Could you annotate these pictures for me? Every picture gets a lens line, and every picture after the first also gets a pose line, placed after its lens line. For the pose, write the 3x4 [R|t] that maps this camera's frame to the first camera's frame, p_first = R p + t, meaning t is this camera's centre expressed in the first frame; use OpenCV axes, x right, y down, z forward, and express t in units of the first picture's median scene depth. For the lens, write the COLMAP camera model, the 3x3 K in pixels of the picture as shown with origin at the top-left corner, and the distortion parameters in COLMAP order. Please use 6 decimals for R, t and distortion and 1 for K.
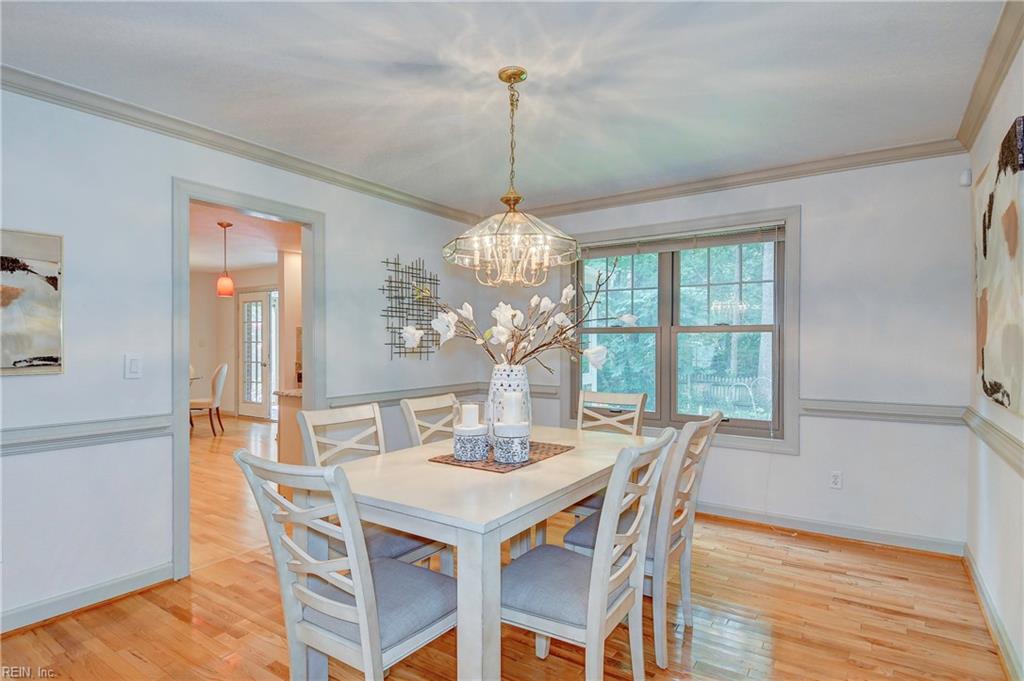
lens RADIAL K [[534.3, 0, 508.5], [0, 534.3, 348.9], [0, 0, 1]] dist [0.033697, -0.039091]
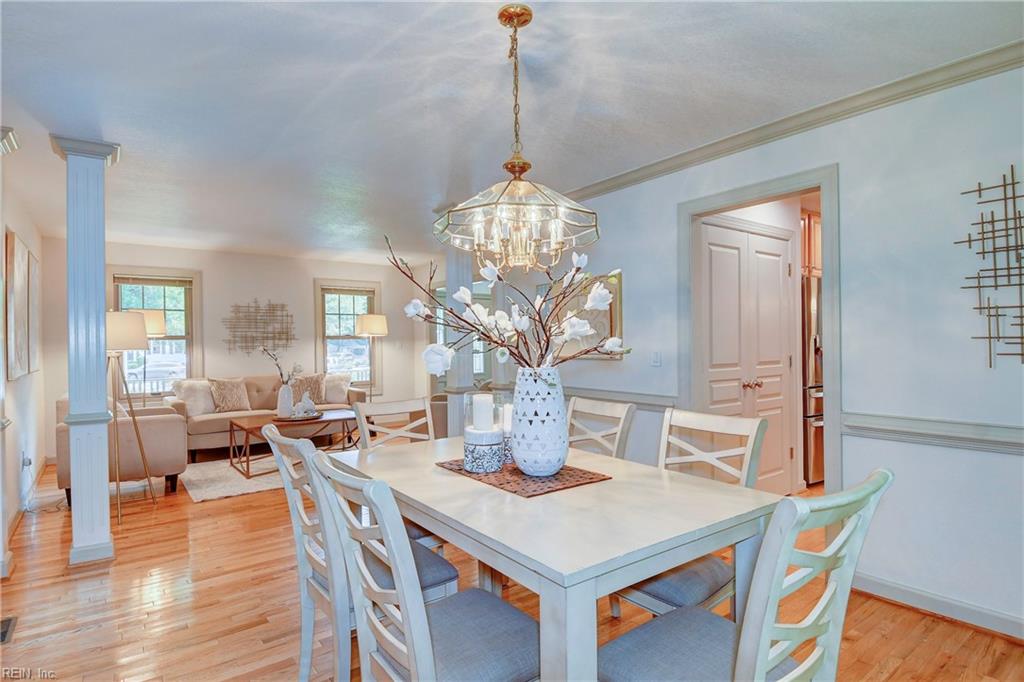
lens RADIAL K [[534.3, 0, 507.7], [0, 534.3, 336.7], [0, 0, 1]] dist [0.033697, -0.039091]
pose [[-0.340557, -0.005765, -0.940206, 0.581929], [-0.002901, 0.999983, -0.005081, -0.007937], [0.940219, 0.000997, -0.340568, 0.936120]]
